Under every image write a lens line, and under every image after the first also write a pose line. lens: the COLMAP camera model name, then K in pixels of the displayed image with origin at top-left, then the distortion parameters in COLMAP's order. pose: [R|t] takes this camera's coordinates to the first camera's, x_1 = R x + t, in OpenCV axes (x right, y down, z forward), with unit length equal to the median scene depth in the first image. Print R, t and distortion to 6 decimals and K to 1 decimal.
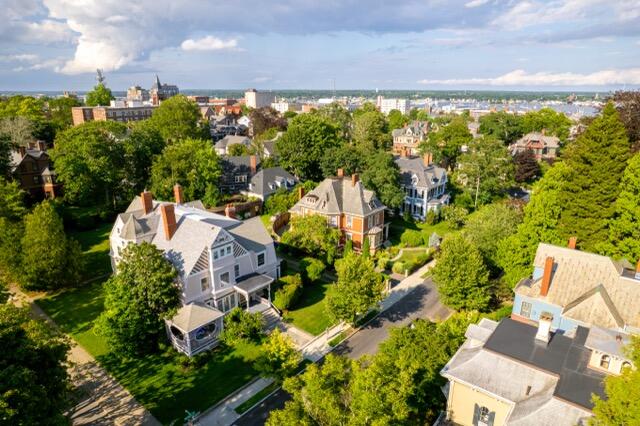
lens RADIAL K [[411.1, 0, 312.9], [0, 411.1, 213.7], [0, 0, 1]] dist [-0.065062, 0.051942]
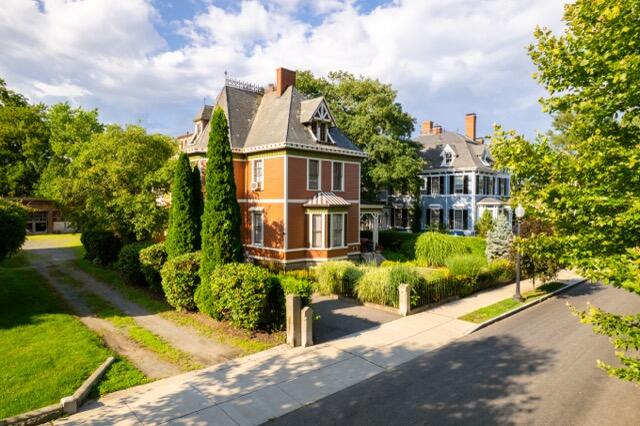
lens RADIAL K [[411.1, 0, 312.9], [0, 411.1, 213.7], [0, 0, 1]] dist [-0.065062, 0.051942]
pose [[0.993429, 0.013905, -0.113599, 0.178128], [-0.042417, 0.966634, -0.252625, 0.141236], [0.106296, 0.255783, 0.960873, 0.655144]]
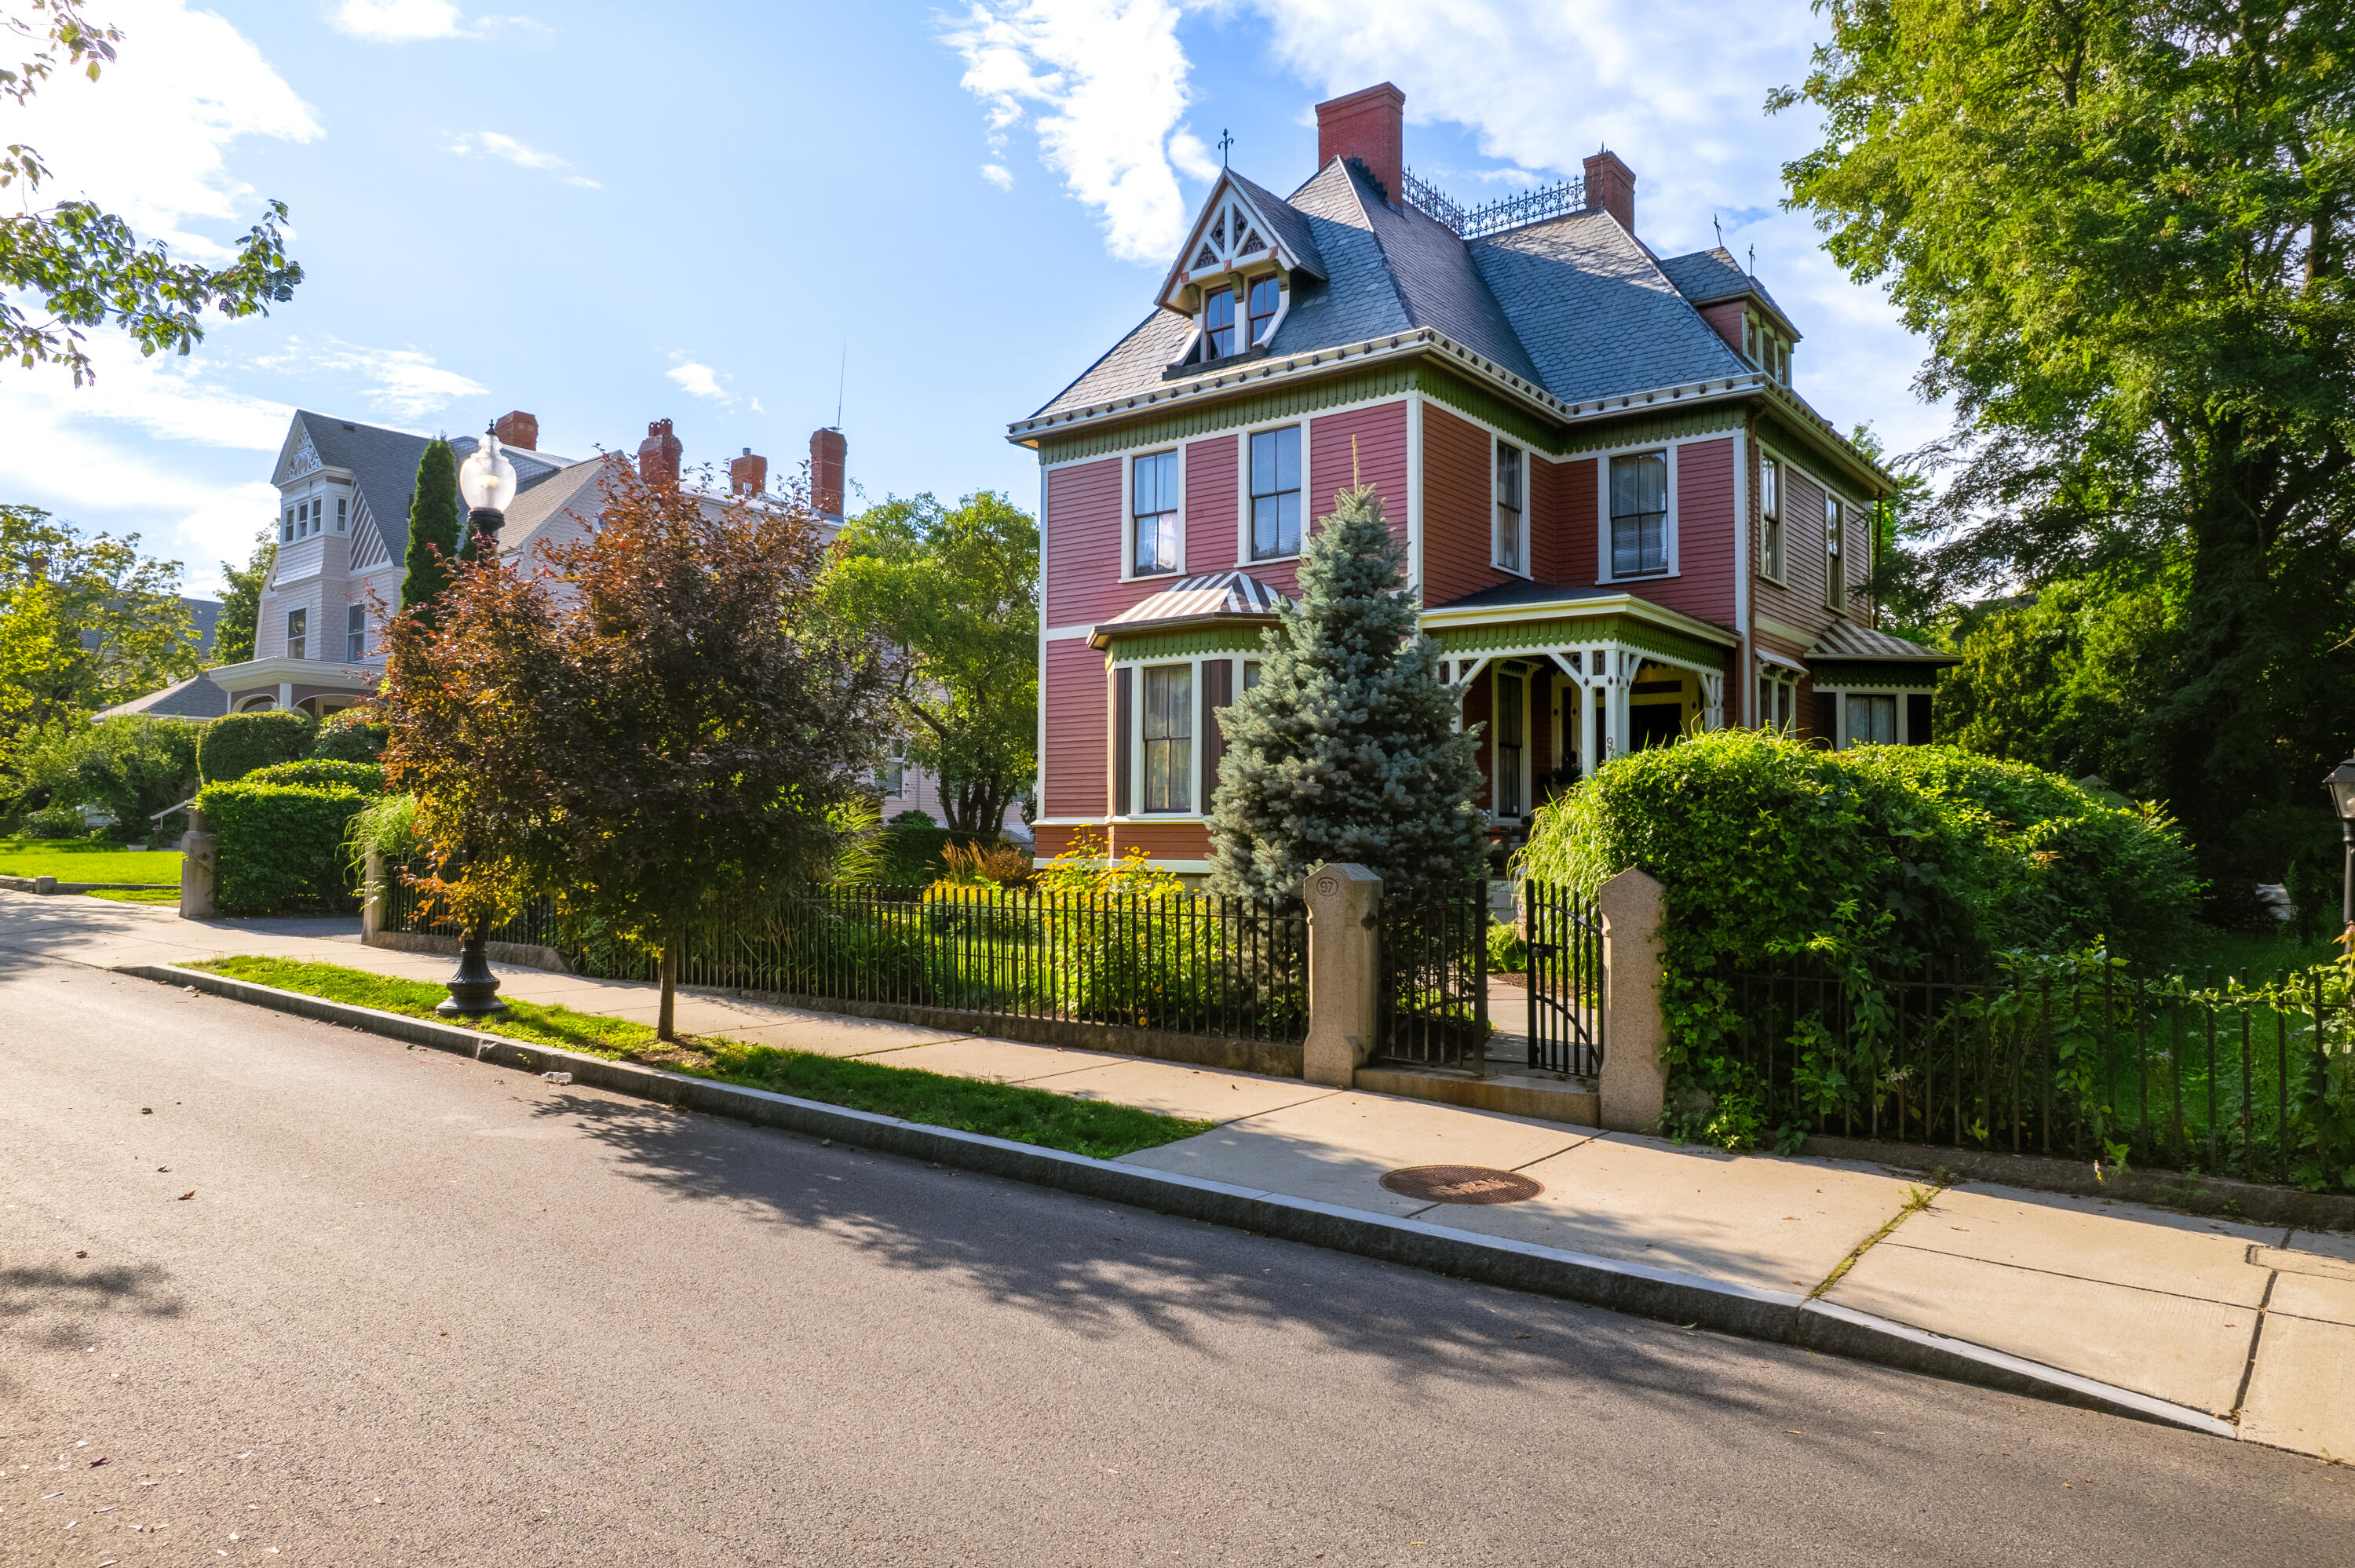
lens RADIAL K [[1512.7, 0, 1151.5], [0, 1512.7, 786.7], [0, 0, 1]] dist [-0.065062, 0.051942]
pose [[0.002971, -0.032967, -0.999452, 0.449236], [-0.289972, 0.956486, -0.032412, 0.082849], [0.957031, 0.289909, -0.006718, 1.007385]]
